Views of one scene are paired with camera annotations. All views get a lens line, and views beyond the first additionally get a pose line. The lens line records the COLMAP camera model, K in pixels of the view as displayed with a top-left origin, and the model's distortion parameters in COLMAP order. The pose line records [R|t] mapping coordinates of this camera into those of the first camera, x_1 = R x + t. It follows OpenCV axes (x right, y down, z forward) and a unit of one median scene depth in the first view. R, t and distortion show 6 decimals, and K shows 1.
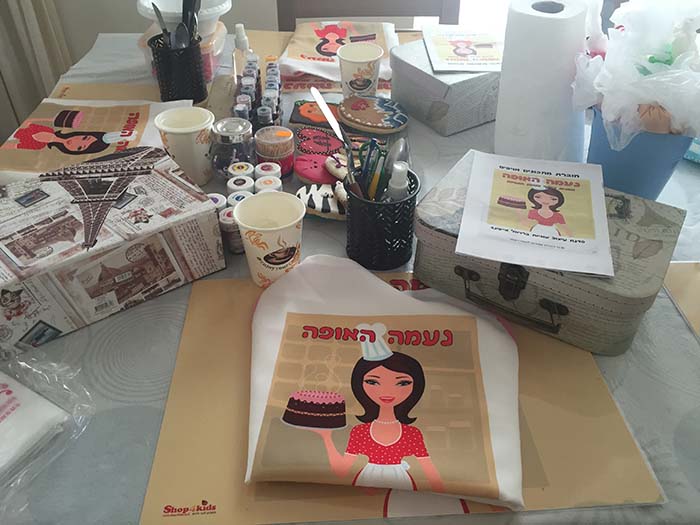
lens RADIAL K [[597.6, 0, 344.4], [0, 597.6, 262.5], [0, 0, 1]] dist [-0.003677, -0.002687]
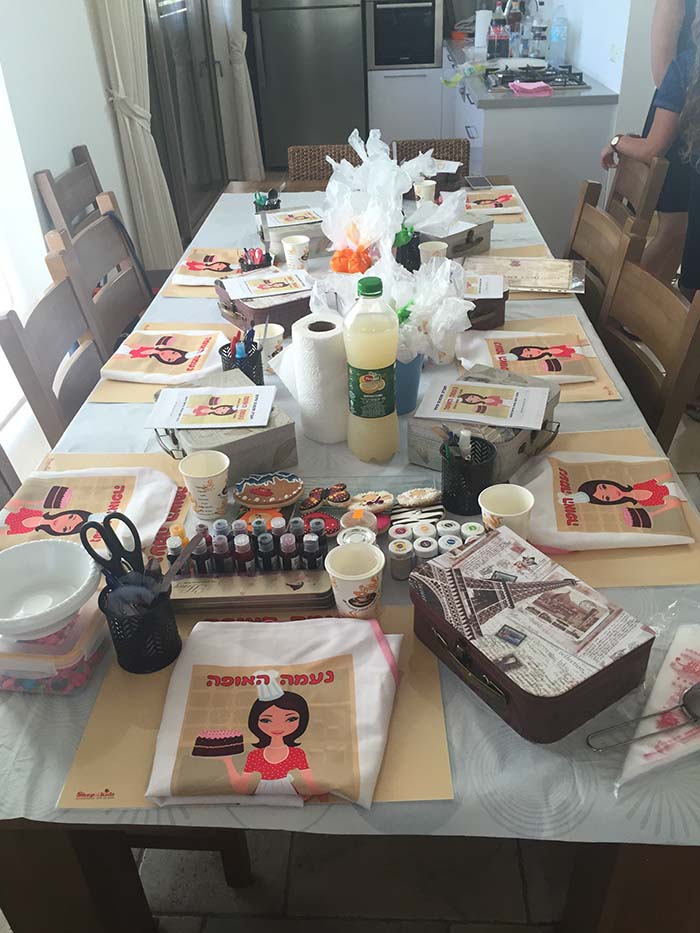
lens RADIAL K [[796.5, 0, 350.0], [0, 796.5, 466.5], [0, 0, 1]] dist [-0.003677, -0.002687]
pose [[0.058666, -0.550581, 0.832718, -1.539875], [0.686994, 0.627480, 0.366481, -0.996207], [-0.724291, 0.550572, 0.415057, 0.476824]]
